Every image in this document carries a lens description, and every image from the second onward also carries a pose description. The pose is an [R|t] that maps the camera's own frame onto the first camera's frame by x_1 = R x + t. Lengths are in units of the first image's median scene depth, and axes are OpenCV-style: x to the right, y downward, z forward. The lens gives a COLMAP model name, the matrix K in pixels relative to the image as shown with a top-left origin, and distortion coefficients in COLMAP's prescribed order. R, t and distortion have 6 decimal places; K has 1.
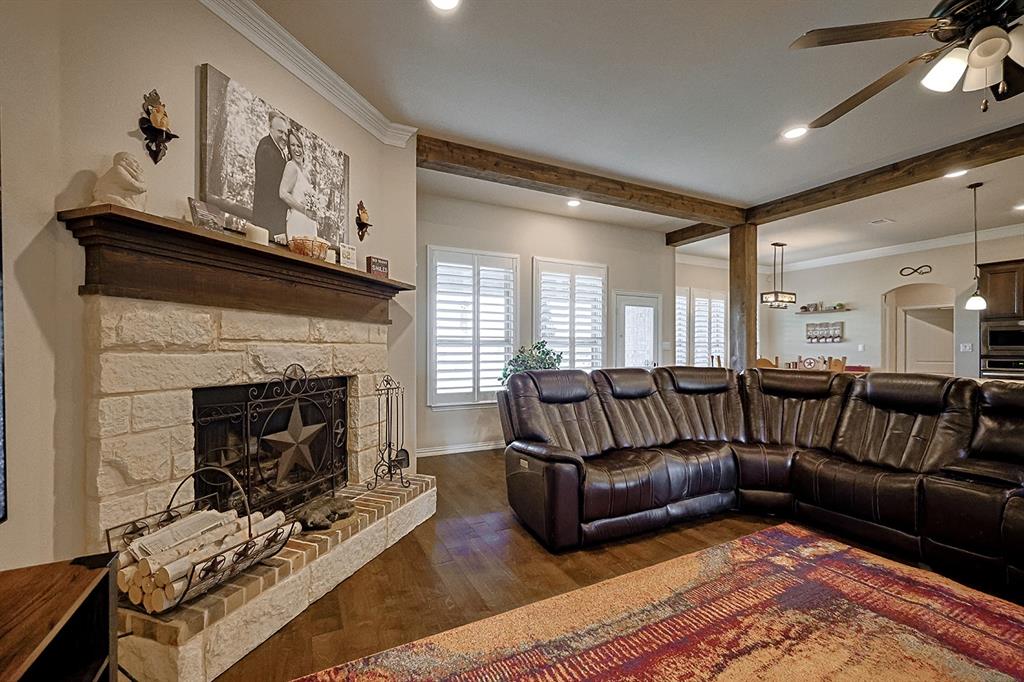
lens RADIAL K [[423.2, 0, 512.9], [0, 423.2, 347.9], [0, 0, 1]] dist [0.002292, -0.001165]
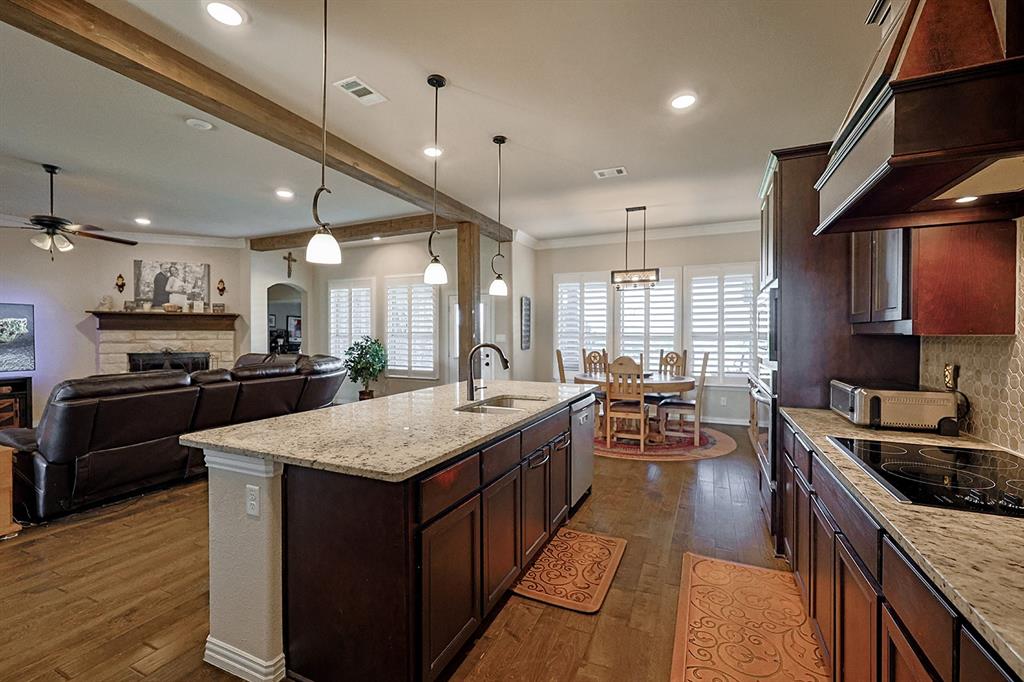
lens RADIAL K [[428.9, 0, 516.5], [0, 428.9, 340.1], [0, 0, 1]] dist [-0.003404, 0.000427]
pose [[0.647126, 0.000504, -0.762383, 2.710942], [0.005801, 0.999968, 0.005585, -0.016071], [0.762361, -0.008037, 0.647102, 0.775343]]
